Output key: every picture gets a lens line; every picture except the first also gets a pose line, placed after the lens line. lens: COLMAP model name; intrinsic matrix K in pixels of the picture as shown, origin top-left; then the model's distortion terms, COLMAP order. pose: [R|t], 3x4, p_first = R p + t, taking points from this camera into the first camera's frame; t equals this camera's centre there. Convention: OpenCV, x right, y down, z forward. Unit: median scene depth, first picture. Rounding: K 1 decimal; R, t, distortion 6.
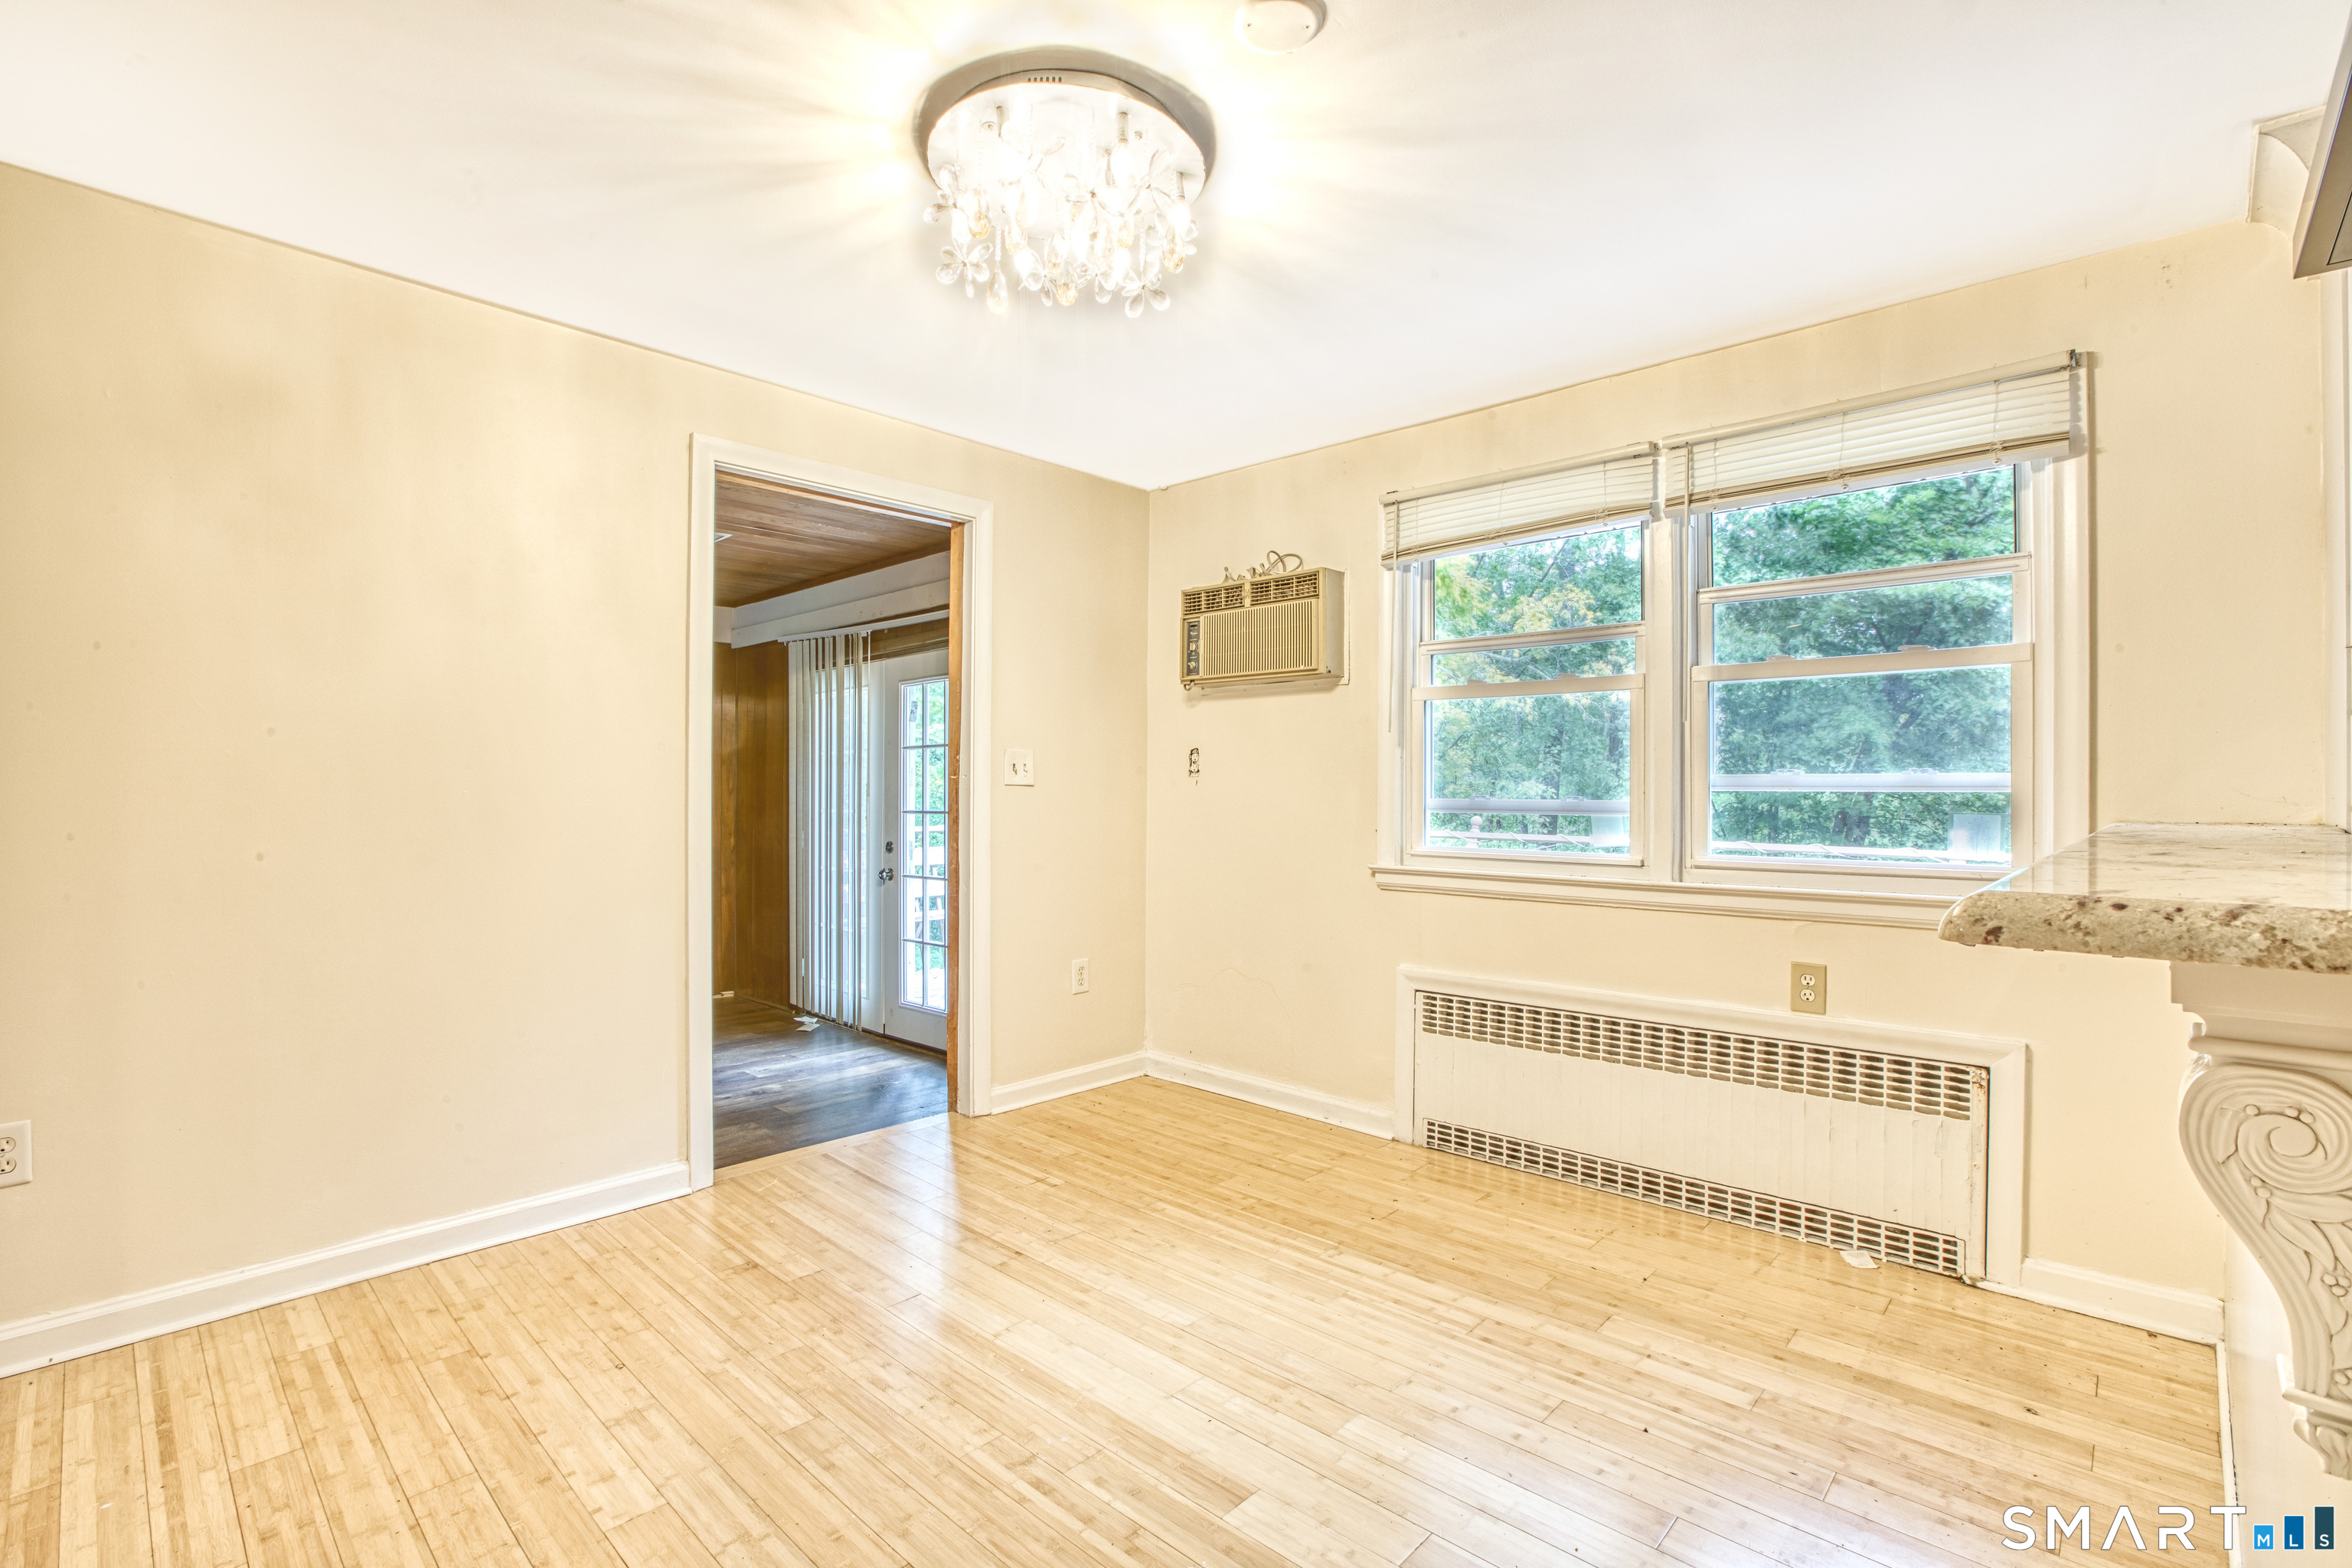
lens RADIAL K [[1068.9, 0, 1182.9], [0, 1068.9, 788.8], [0, 0, 1]] dist [-0.051715, 0.014749]
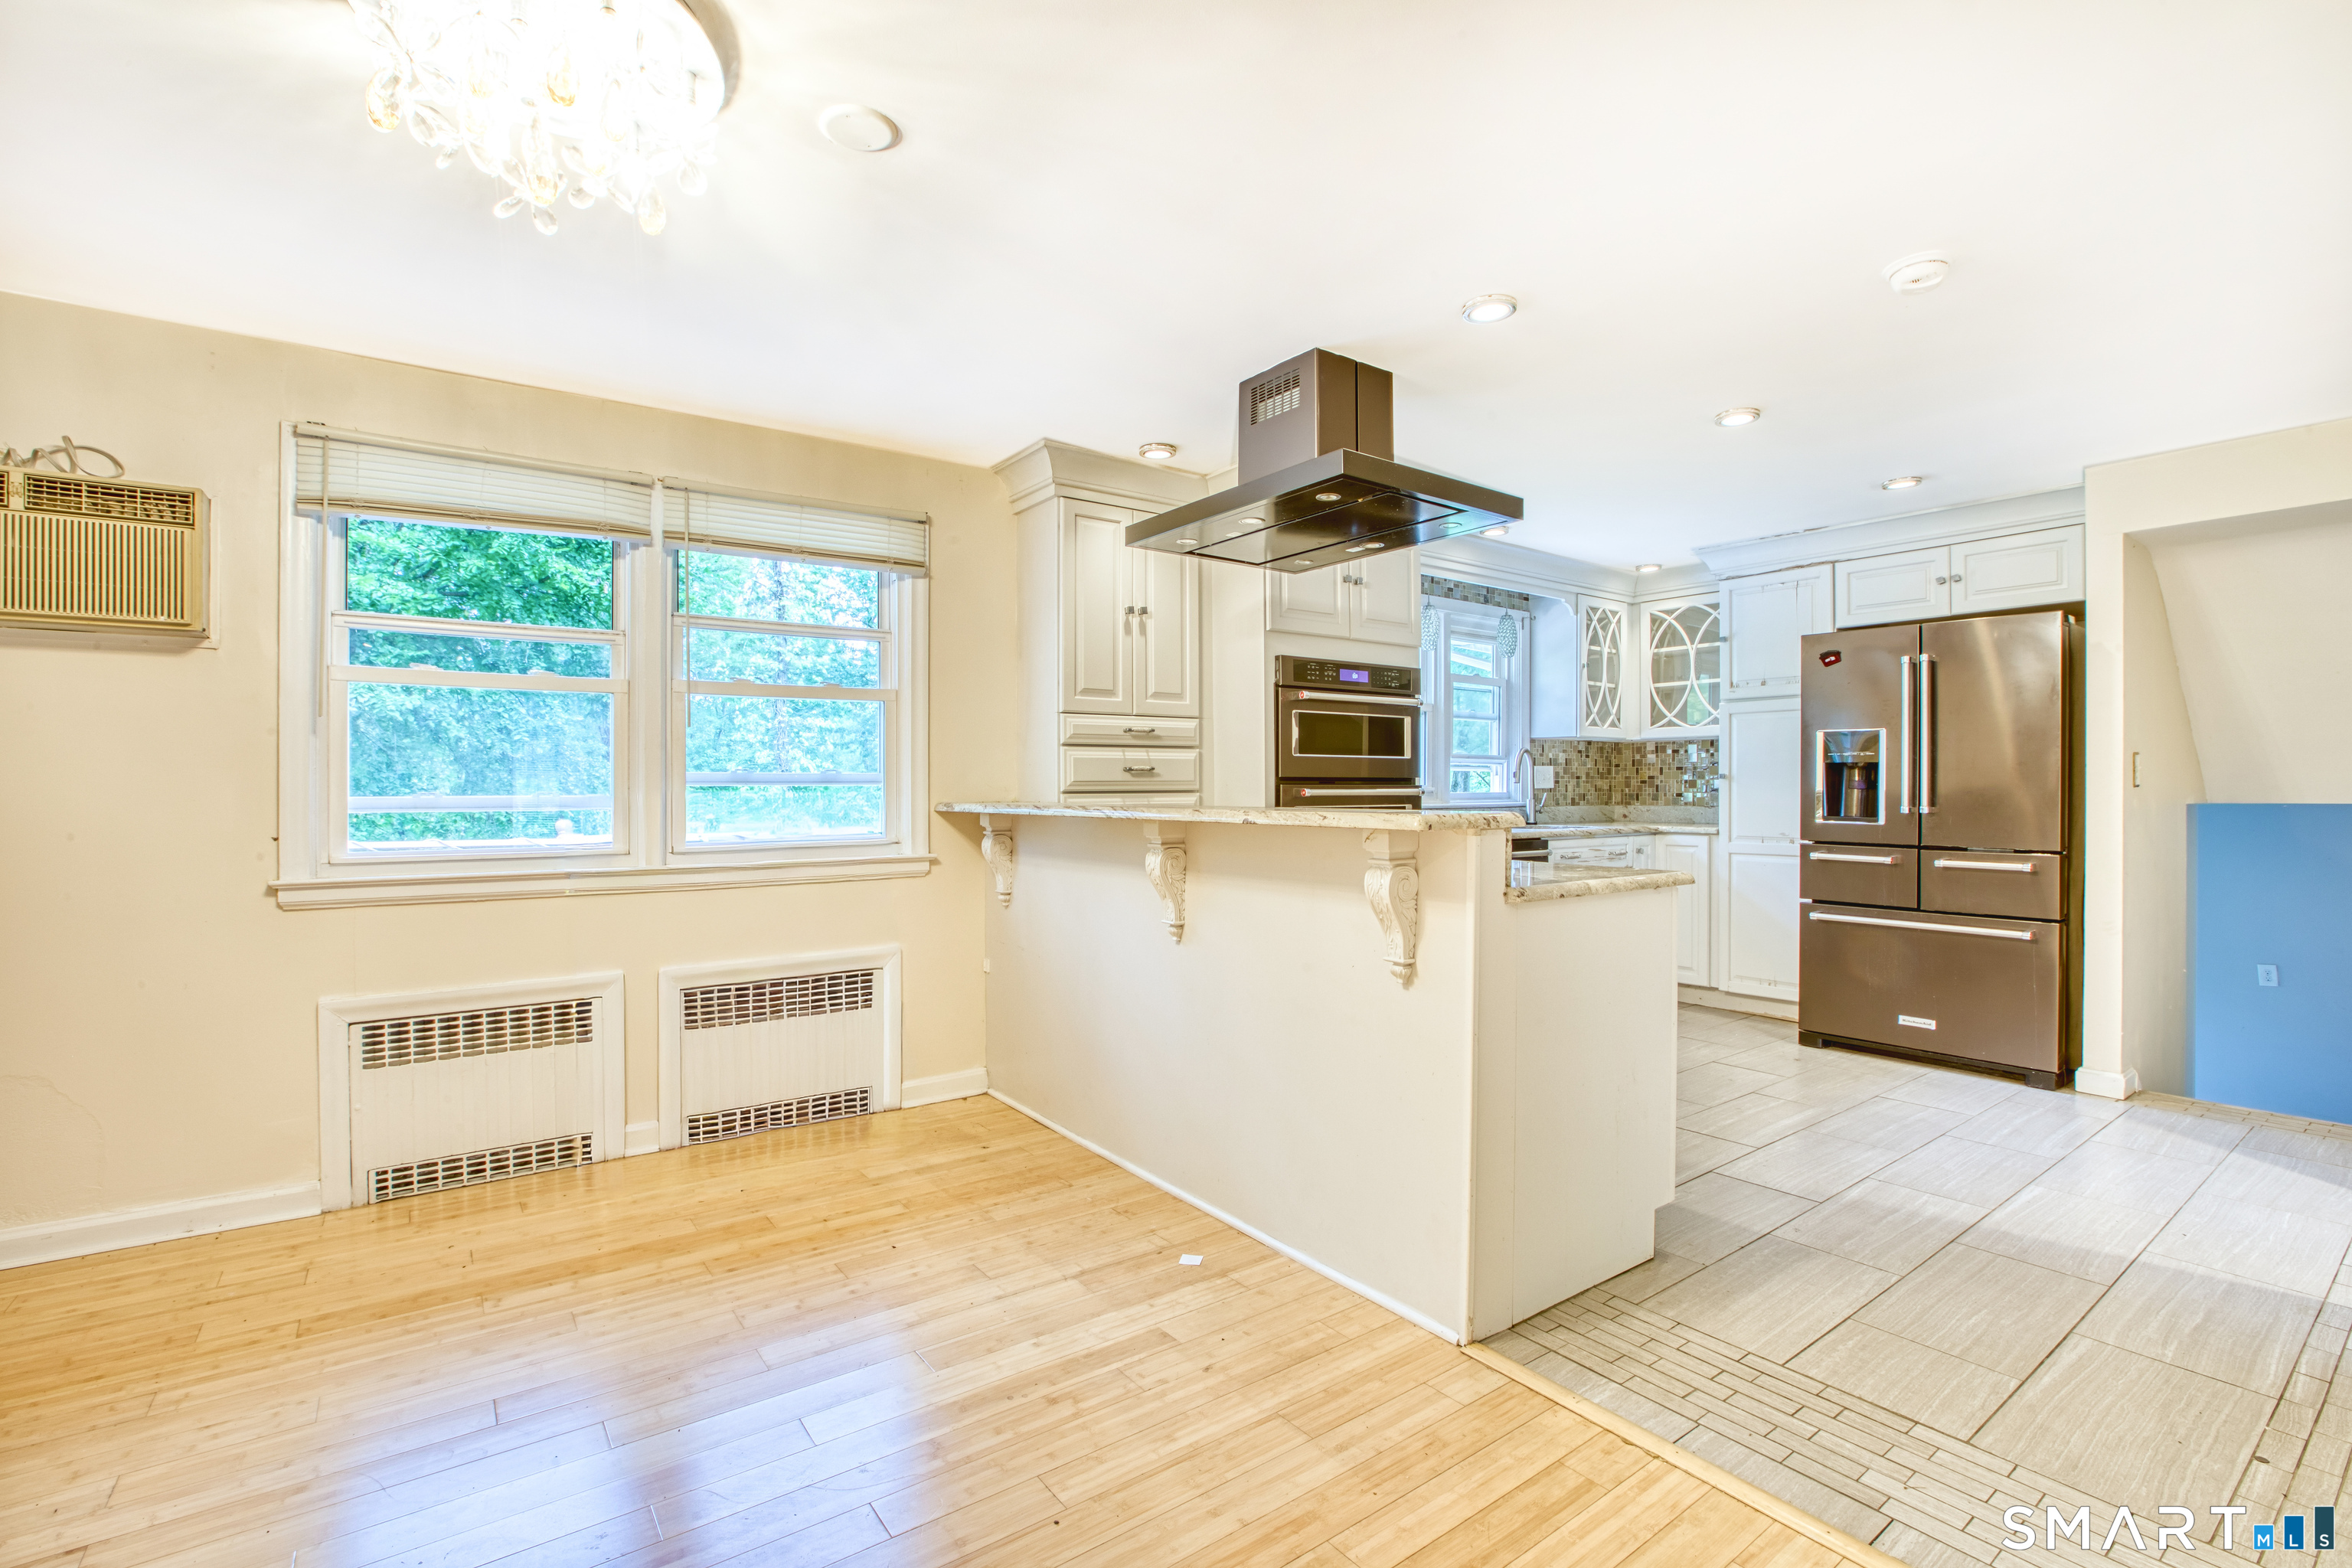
lens RADIAL K [[1061.1, 0, 1180.1], [0, 1061.1, 782.7], [0, 0, 1]] dist [-0.049535, 0.014199]
pose [[0.181599, -0.002692, 0.983369, -0.539587], [0.004308, 0.999989, 0.001942, -0.001065], [-0.983363, 0.003884, 0.181608, 0.235494]]
